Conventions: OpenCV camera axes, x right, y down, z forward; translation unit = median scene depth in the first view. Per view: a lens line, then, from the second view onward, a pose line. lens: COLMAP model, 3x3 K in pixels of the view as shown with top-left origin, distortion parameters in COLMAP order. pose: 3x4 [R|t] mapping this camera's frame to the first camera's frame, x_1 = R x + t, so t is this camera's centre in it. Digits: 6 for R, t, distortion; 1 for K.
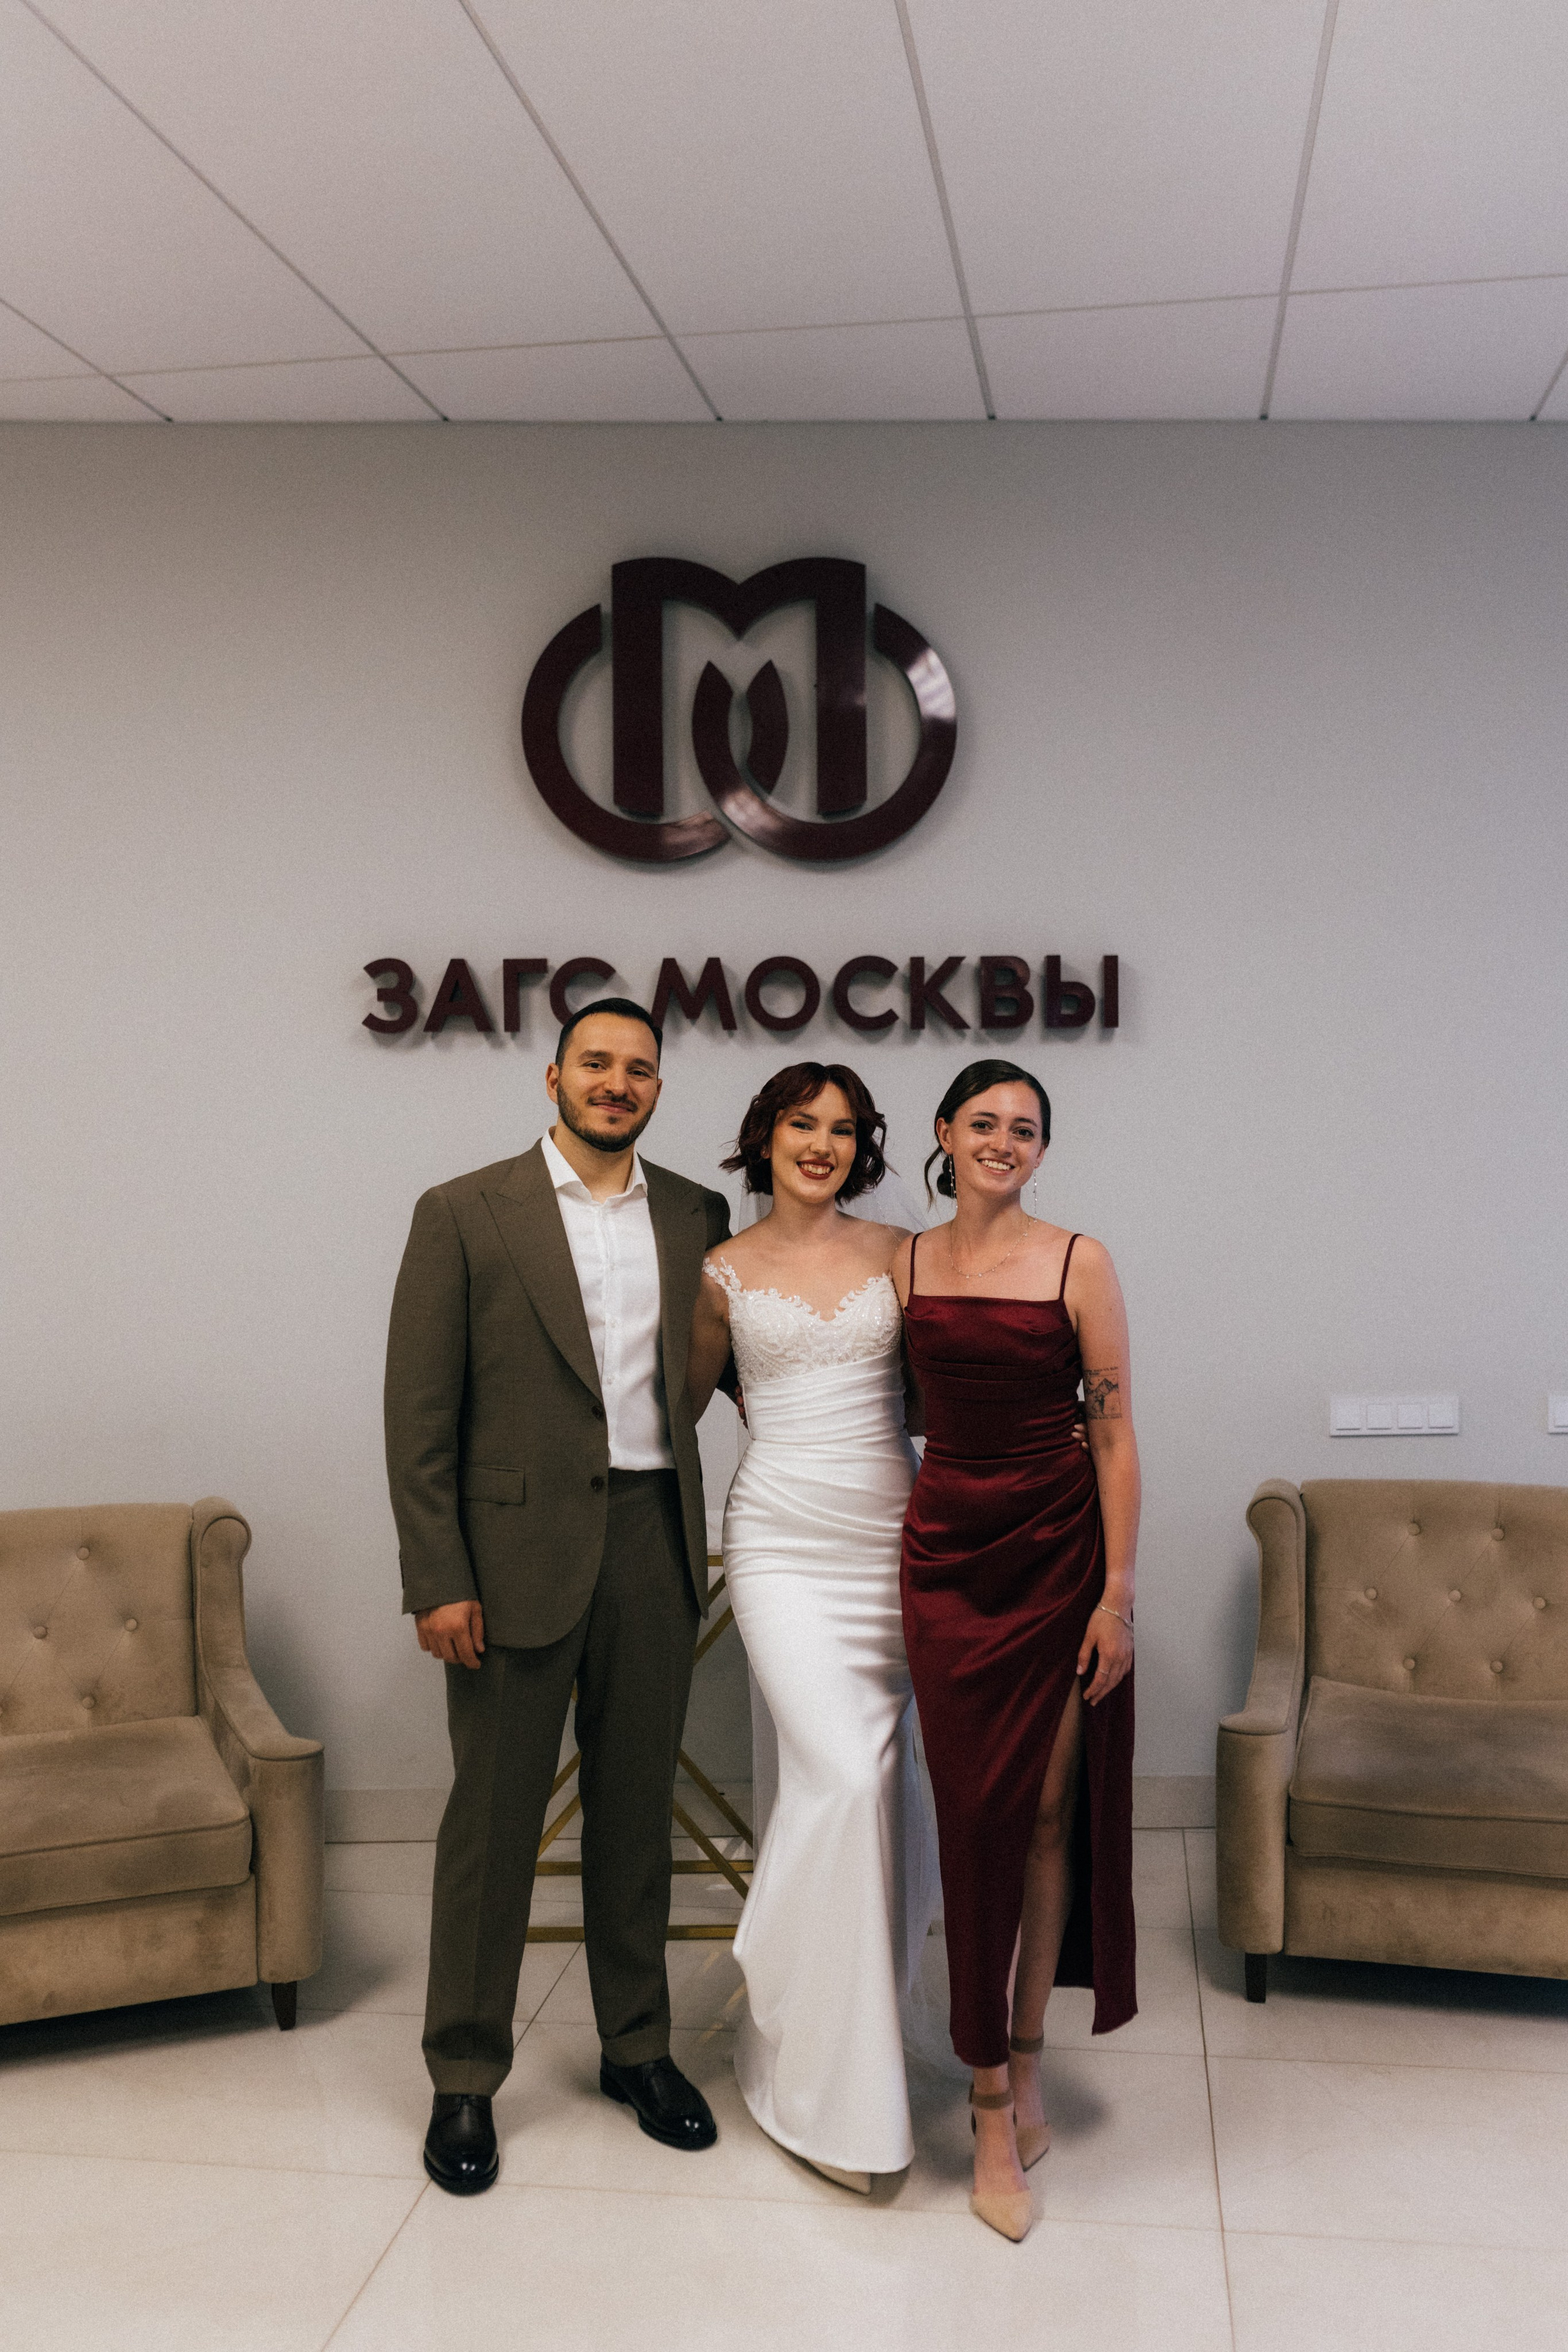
lens RADIAL K [[2192.4, 0, 790.5], [0, 2192.4, 1171.8], [0, 0, 1]] dist [-0.012488, 0.000000]
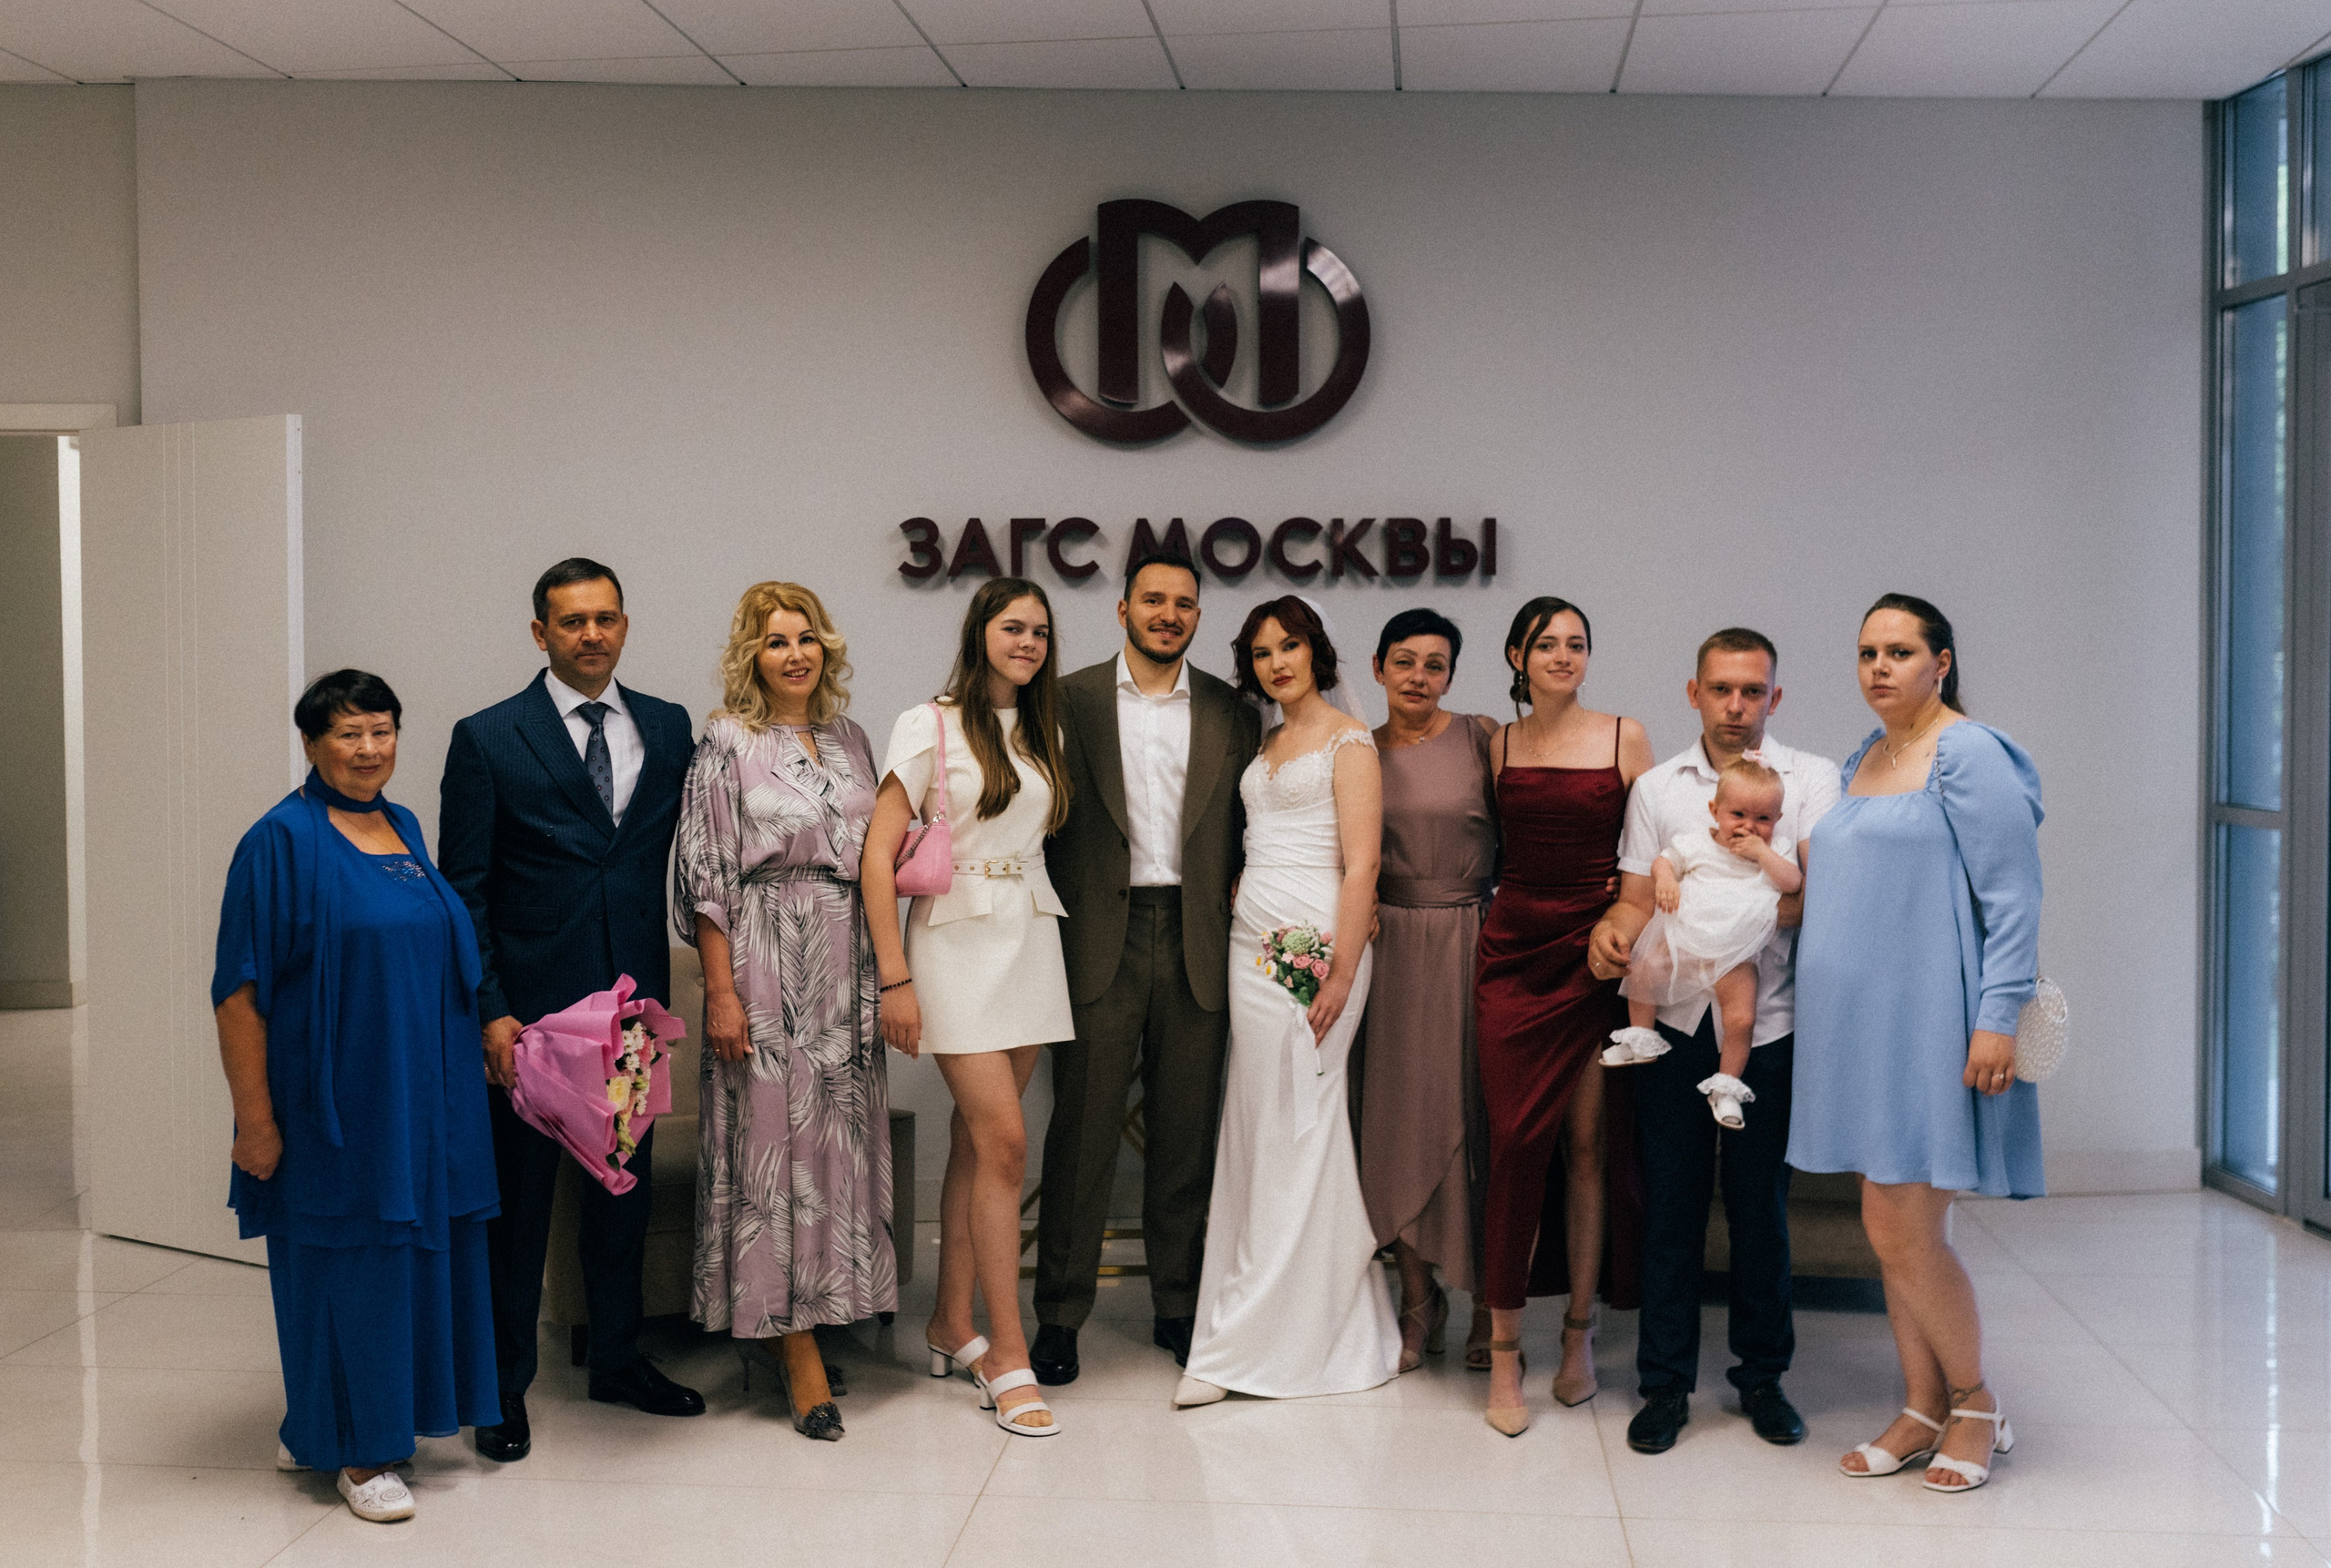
lens RADIAL K [[2172.8, 0, 1154.9], [0, 2172.8, 773.1], [0, 0, 1]] dist [-0.012488, 0.000000]
pose [[0.999370, 0.000421, 0.035480, -0.095632], [-0.001358, 0.999650, 0.026403, 0.016008], [-0.035456, -0.026435, 0.999022, -0.259851]]
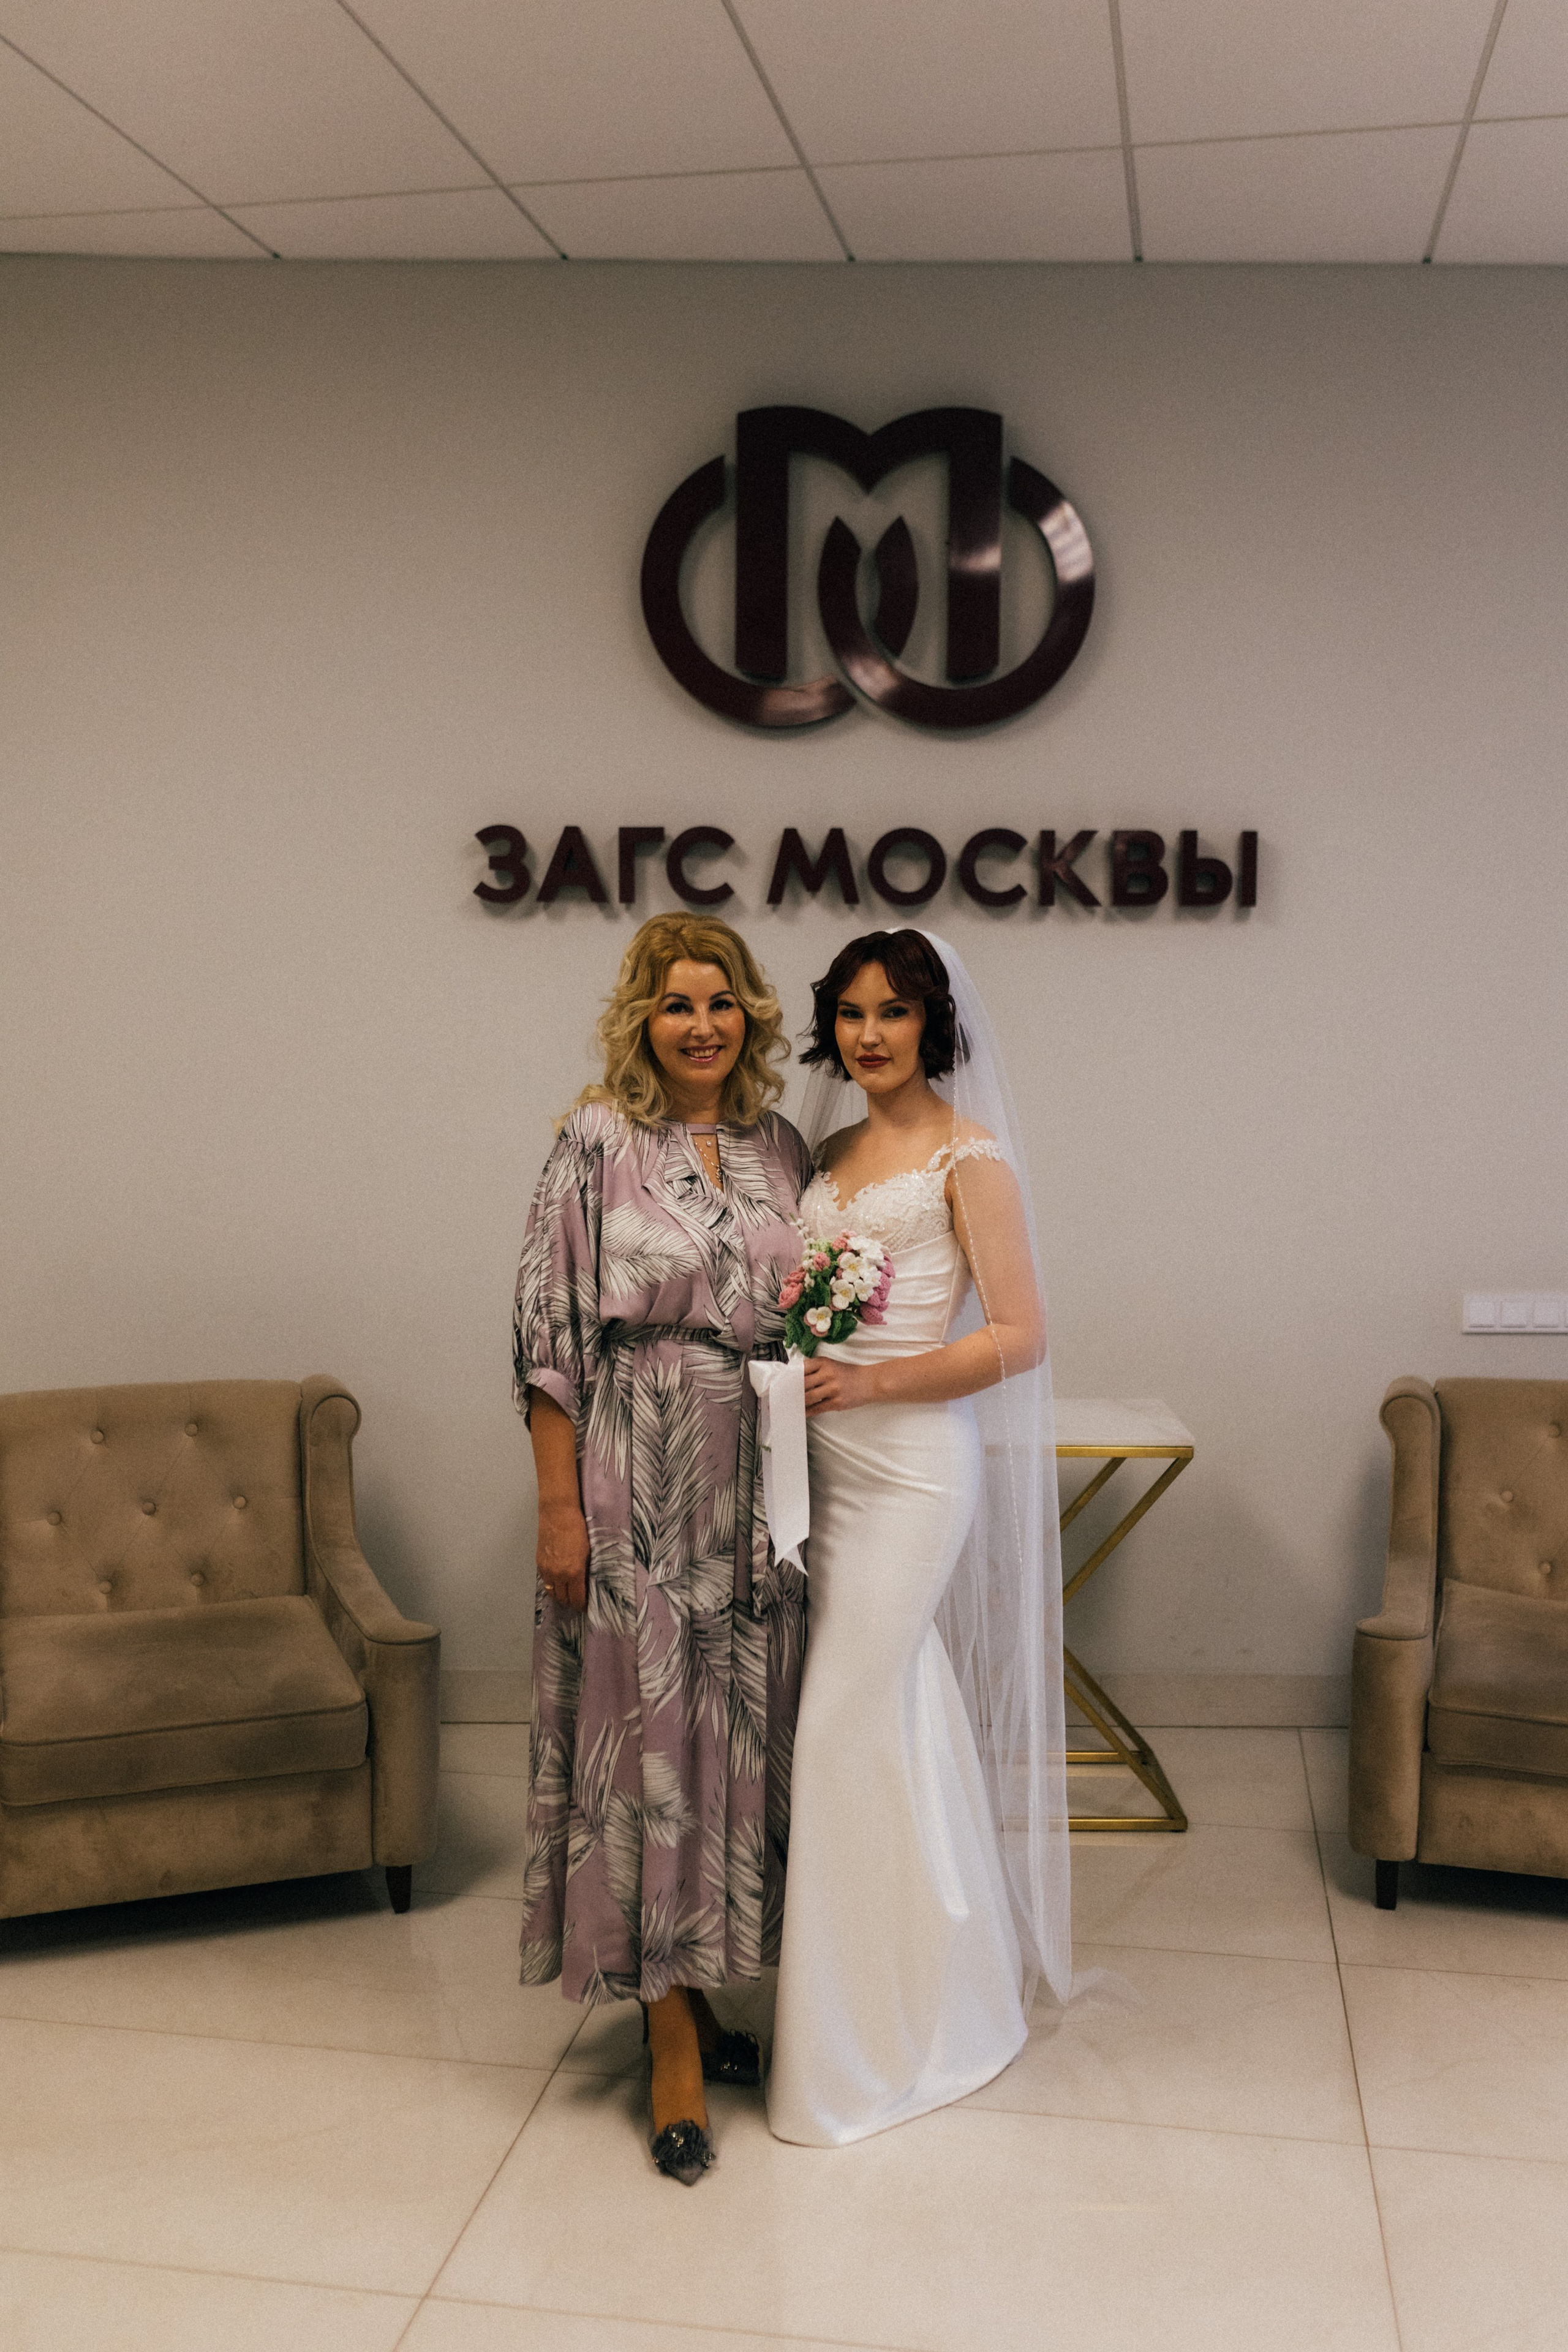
lens RADIAL K [[2192.4, 0, 788.6], [0, 2192.4, 1170.5], [0, 0, 1]] dist [-0.012488, 0.000000]
pose [[0.999508, 0.016387, -0.026752, -0.028821], [-0.014898, 0.998378, 0.054948, 0.000011], [0.027609, -0.054522, 0.998131, 0.029525]]
